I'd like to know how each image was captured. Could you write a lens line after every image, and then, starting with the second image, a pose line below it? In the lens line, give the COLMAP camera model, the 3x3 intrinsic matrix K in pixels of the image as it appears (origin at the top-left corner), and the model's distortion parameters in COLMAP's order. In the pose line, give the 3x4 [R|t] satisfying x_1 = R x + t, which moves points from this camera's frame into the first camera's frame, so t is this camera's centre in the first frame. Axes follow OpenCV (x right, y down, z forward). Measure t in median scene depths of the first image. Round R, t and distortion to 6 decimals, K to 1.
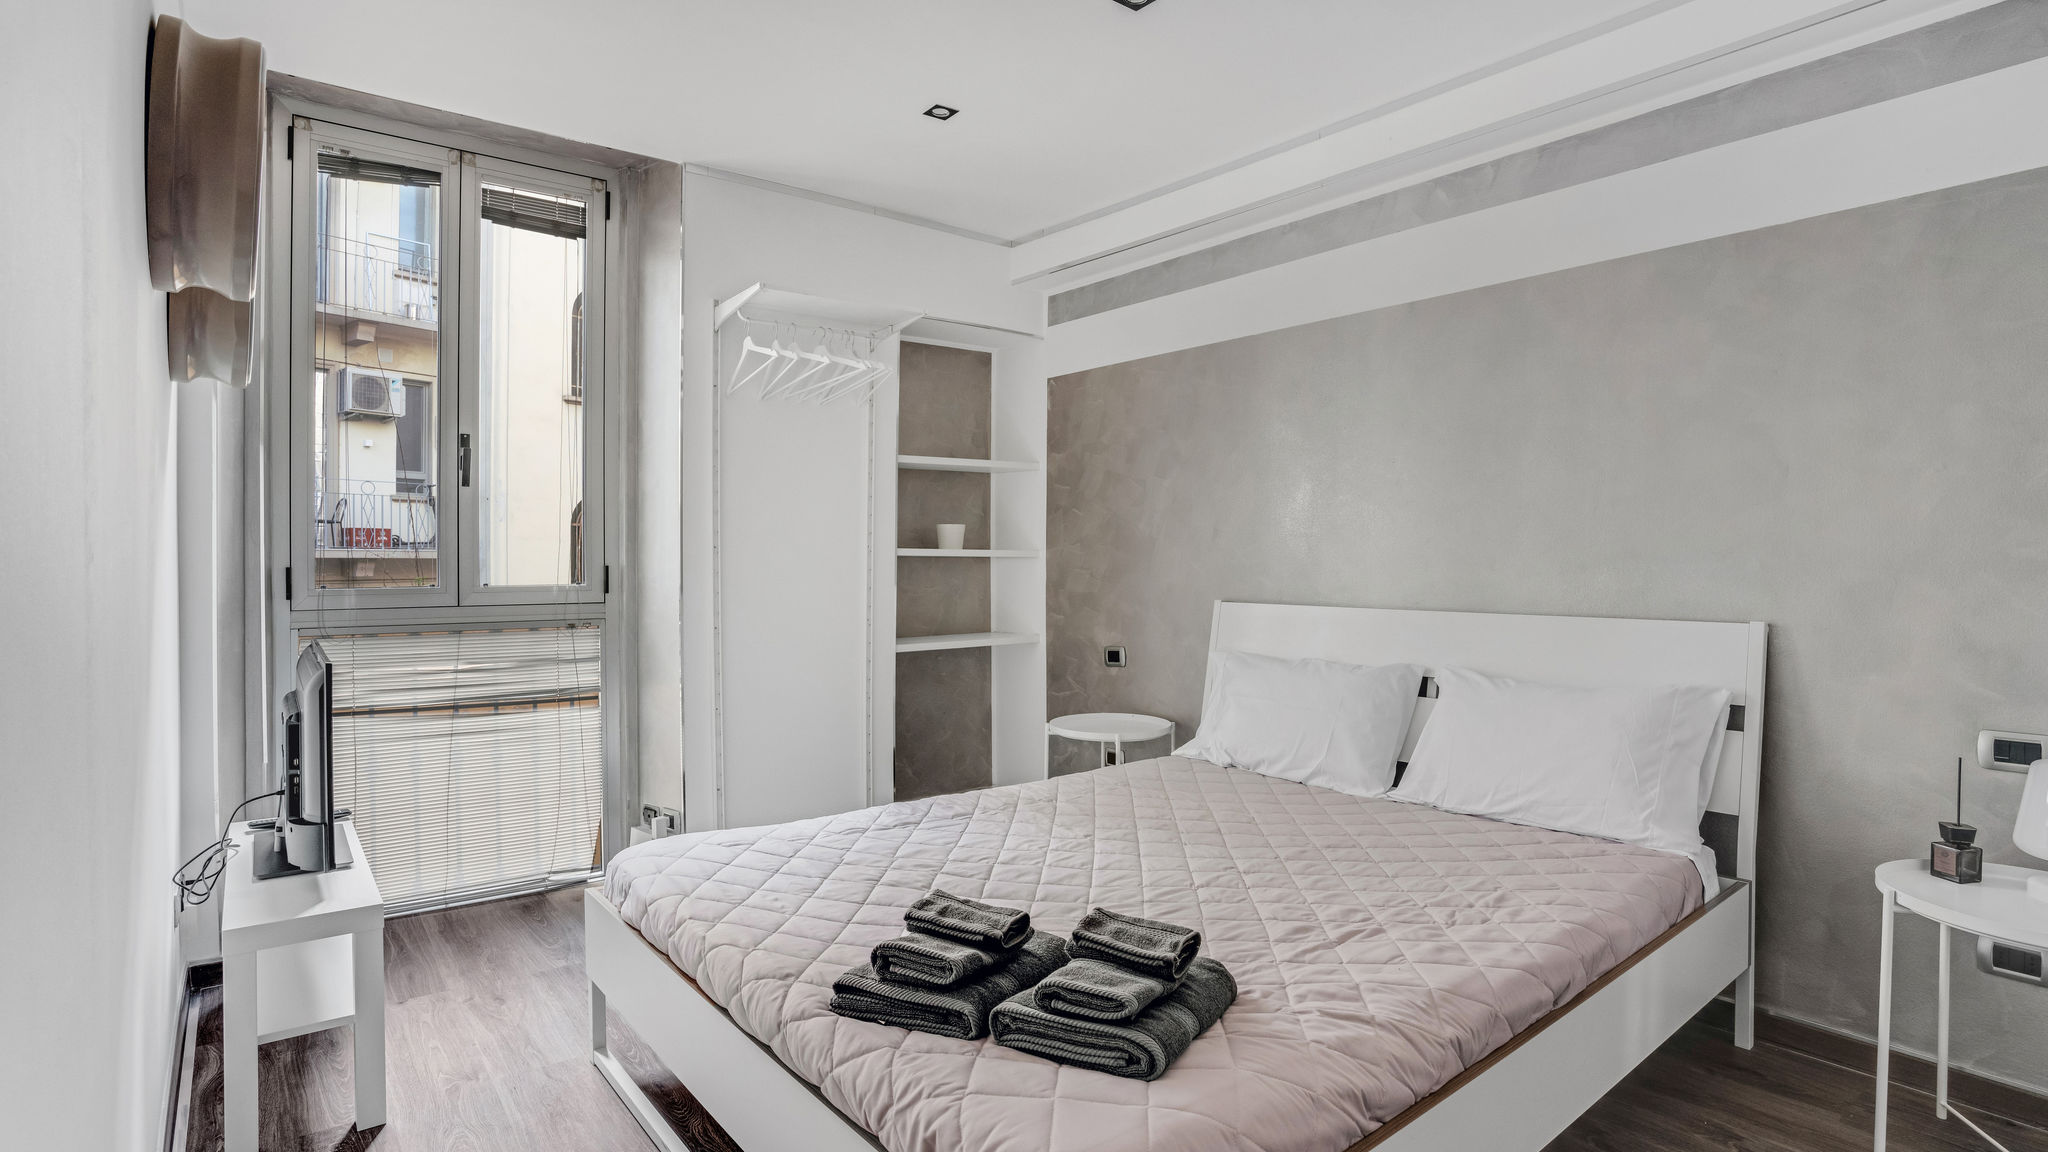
lens RADIAL K [[1001.0, 0, 1041.2], [0, 1001.0, 581.1], [0, 0, 1]] dist [-0.023419, 0.025440]
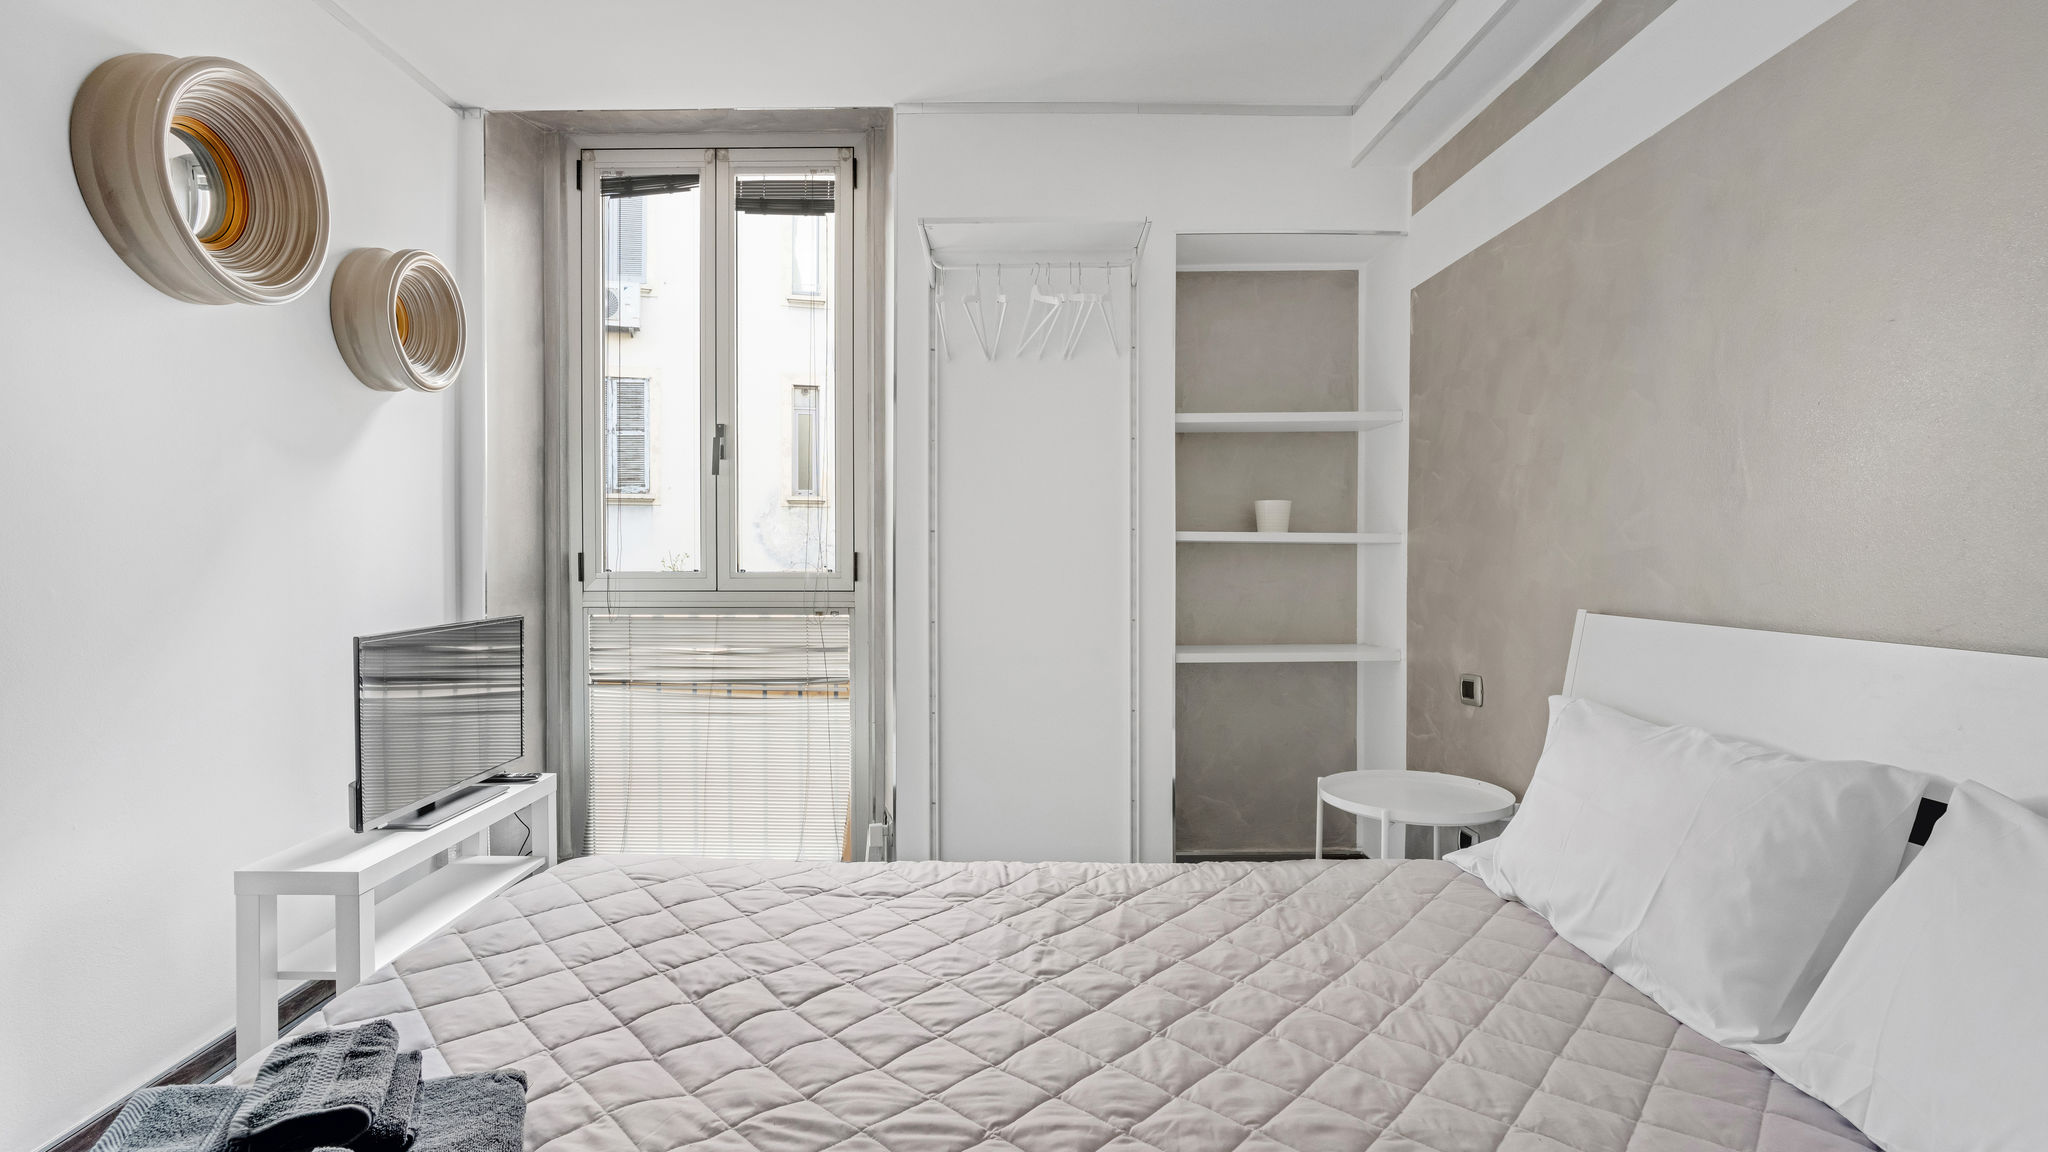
lens RADIAL K [[1001.0, 0, 1041.2], [0, 1001.0, 581.1], [0, 0, 1]] dist [-0.023419, 0.025440]
pose [[0.792344, 0.015982, -0.609865, 0.301527], [-0.014568, 0.999867, 0.007276, 0.002830], [0.609900, 0.003120, 0.792472, 0.366474]]
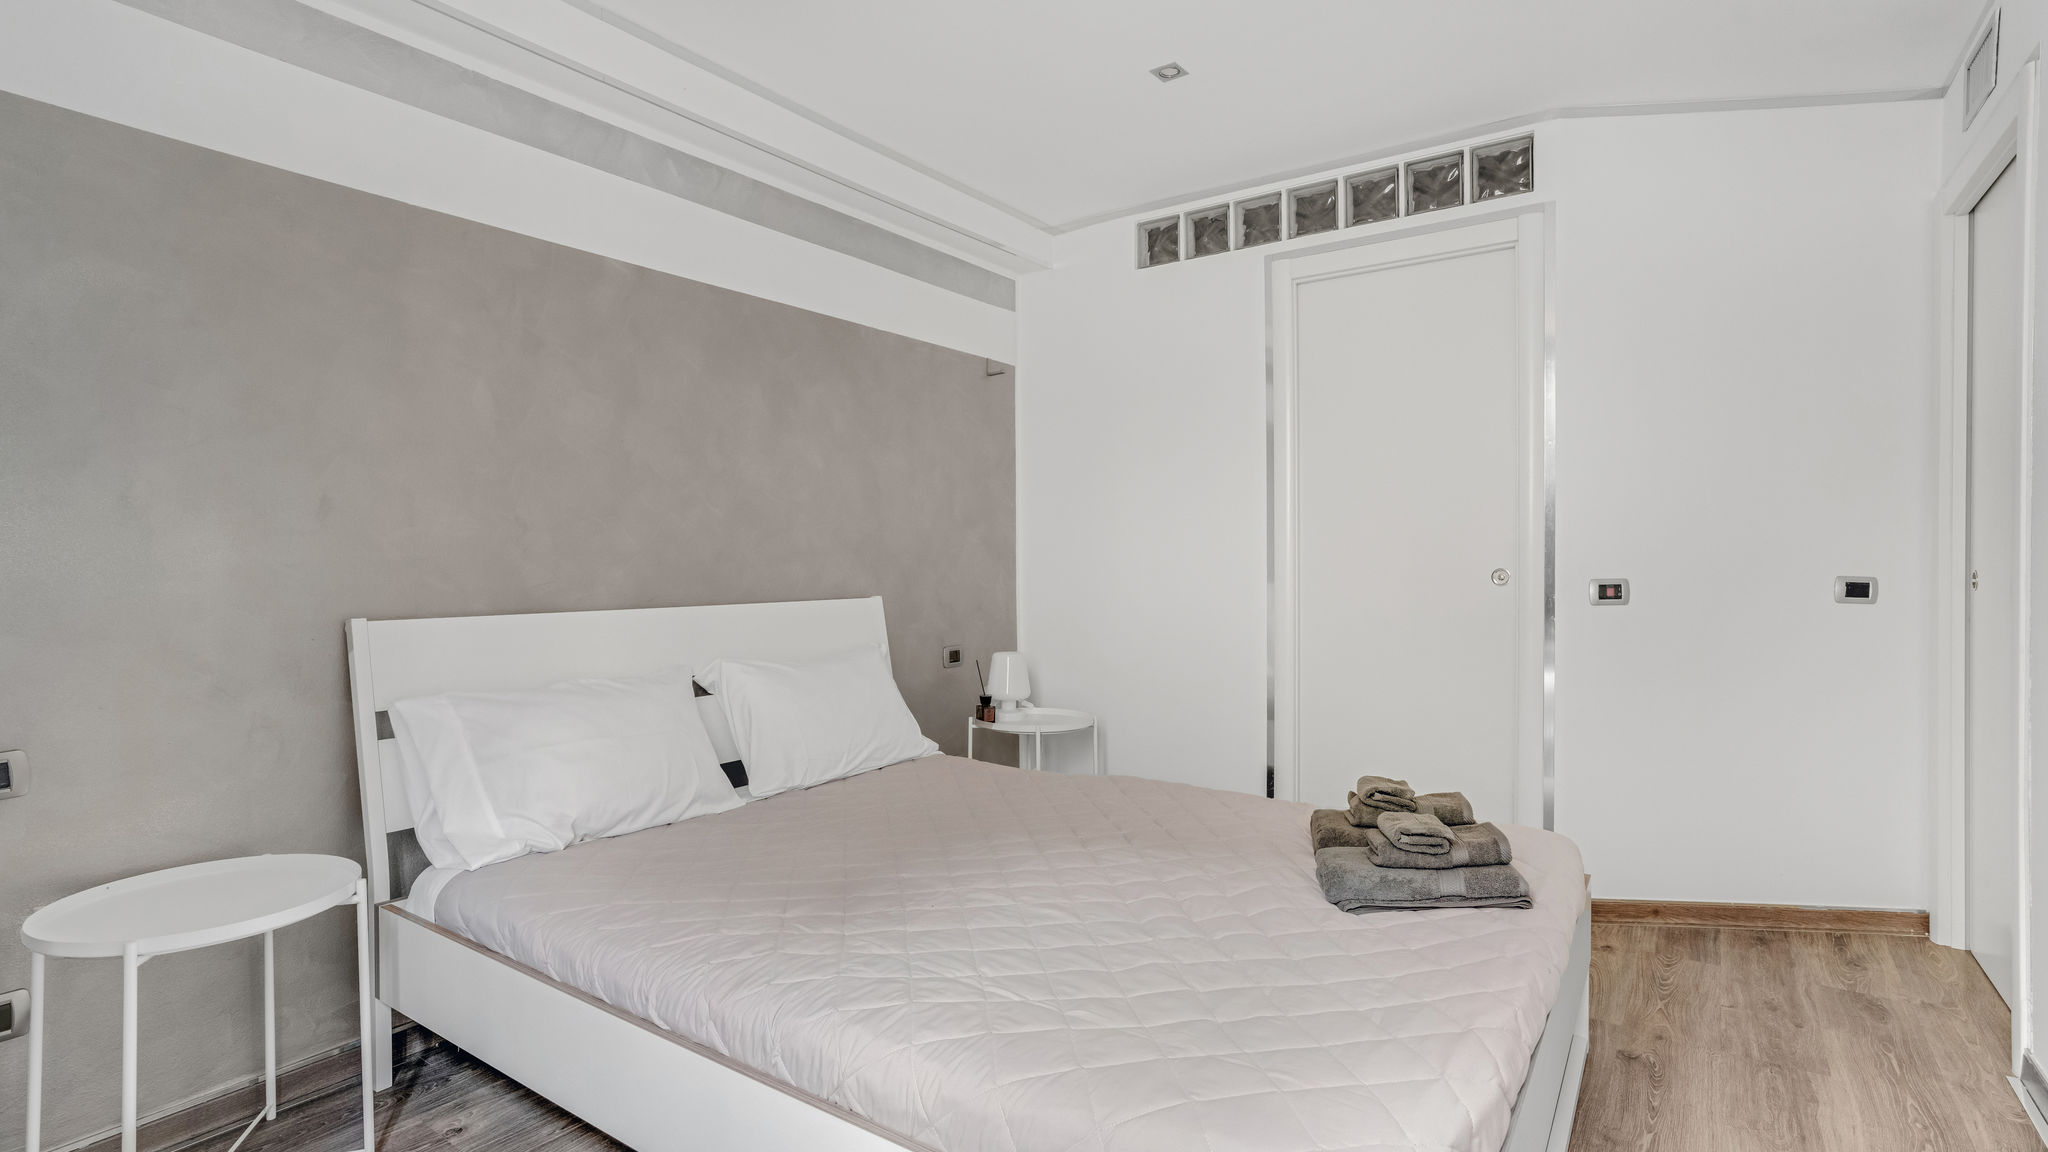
lens RADIAL K [[1001.0, 0, 1041.2], [0, 1001.0, 581.1], [0, 0, 1]] dist [-0.023419, 0.025440]
pose [[-0.260784, -0.016323, 0.965259, -0.538631], [0.028007, 0.999308, 0.024465, -0.006831], [-0.964991, 0.033414, -0.260146, 0.811856]]
